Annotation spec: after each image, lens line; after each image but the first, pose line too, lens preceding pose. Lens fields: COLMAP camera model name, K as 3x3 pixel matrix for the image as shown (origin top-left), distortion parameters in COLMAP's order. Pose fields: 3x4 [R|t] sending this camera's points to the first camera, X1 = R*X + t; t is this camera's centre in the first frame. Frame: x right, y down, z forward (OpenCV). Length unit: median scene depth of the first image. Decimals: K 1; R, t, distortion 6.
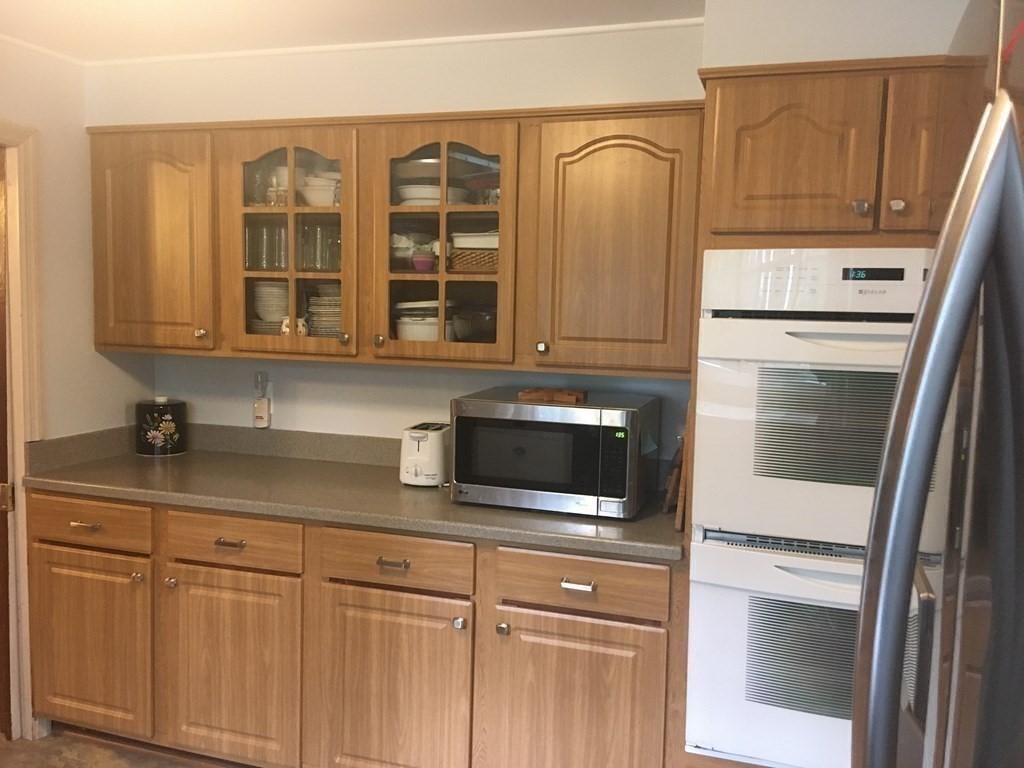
lens RADIAL K [[848.2, 0, 512.0], [0, 848.2, 384.0], [0, 0, 1]] dist [0.121625, -0.165271]
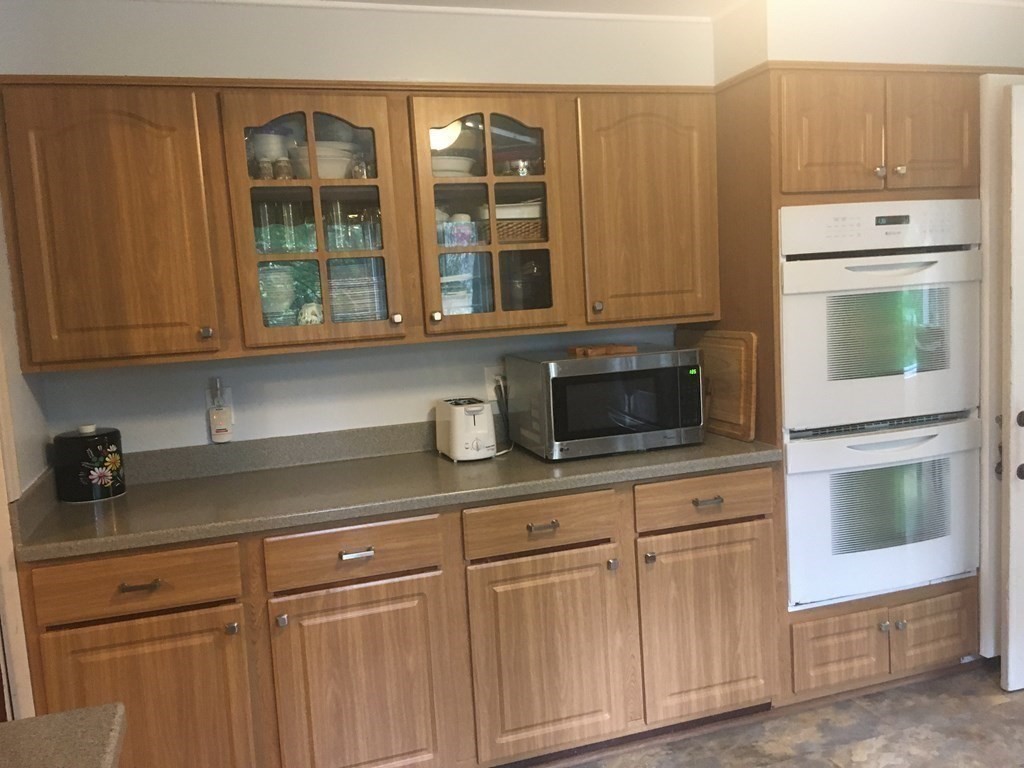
lens RADIAL K [[862.0, 0, 512.0], [0, 862.0, 384.0], [0, 0, 1]] dist [0.128152, -0.192837]
pose [[0.807671, -0.137419, 0.573396, -0.719799], [0.132752, 0.989875, 0.050240, -0.015316], [-0.574494, 0.035542, 0.817736, 0.165027]]
